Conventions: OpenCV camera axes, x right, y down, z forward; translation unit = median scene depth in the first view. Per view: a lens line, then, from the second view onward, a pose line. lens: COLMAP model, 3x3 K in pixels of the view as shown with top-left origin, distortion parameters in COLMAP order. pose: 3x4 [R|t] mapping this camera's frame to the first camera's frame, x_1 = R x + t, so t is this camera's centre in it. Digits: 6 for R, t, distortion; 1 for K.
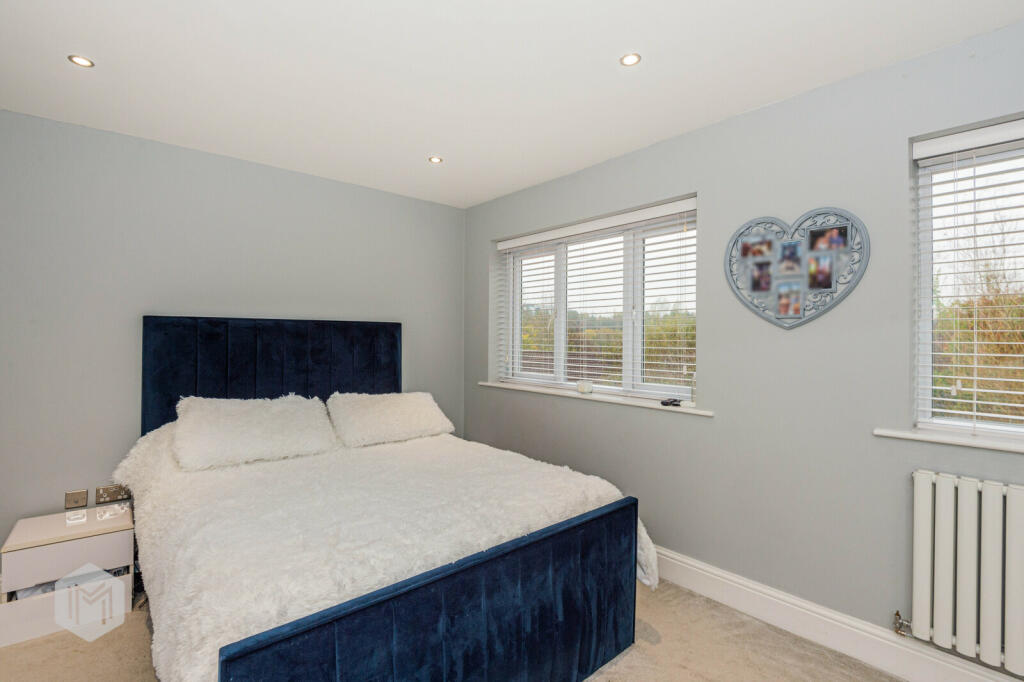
lens RADIAL K [[482.8, 0, 512.0], [0, 482.8, 341.0], [0, 0, 1]] dist [-0.000776, -0.000599]
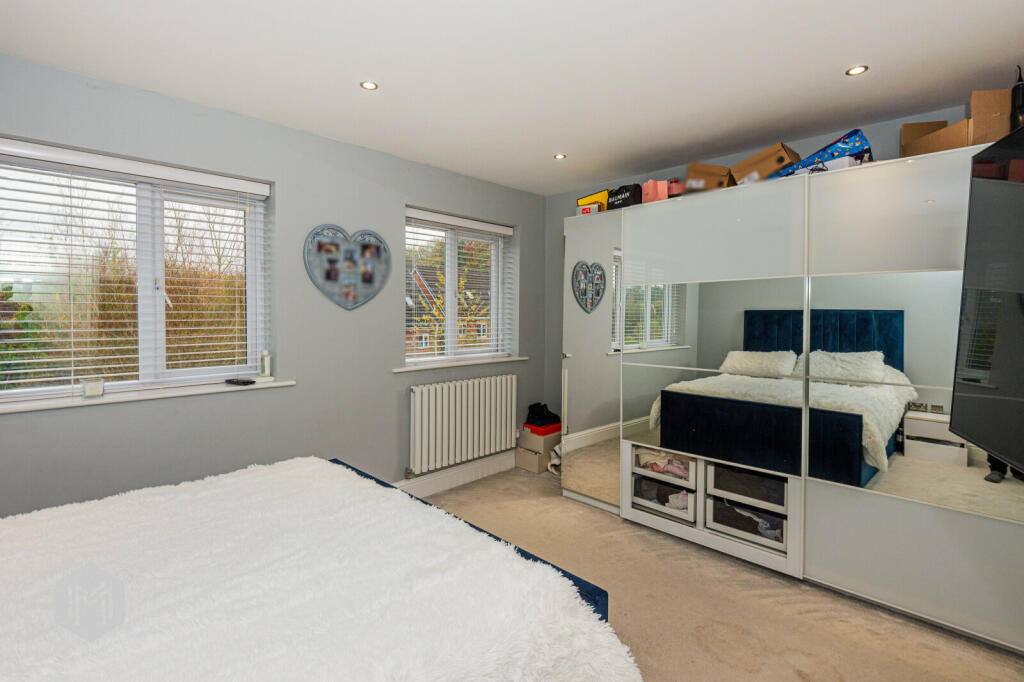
lens RADIAL K [[482.8, 0, 512.0], [0, 482.8, 341.0], [0, 0, 1]] dist [-0.000776, -0.000599]
pose [[-0.073284, -0.064158, 0.995245, -0.849883], [0.003823, 0.997903, 0.064610, -0.024355], [-0.997304, 0.008539, -0.072885, 0.622447]]
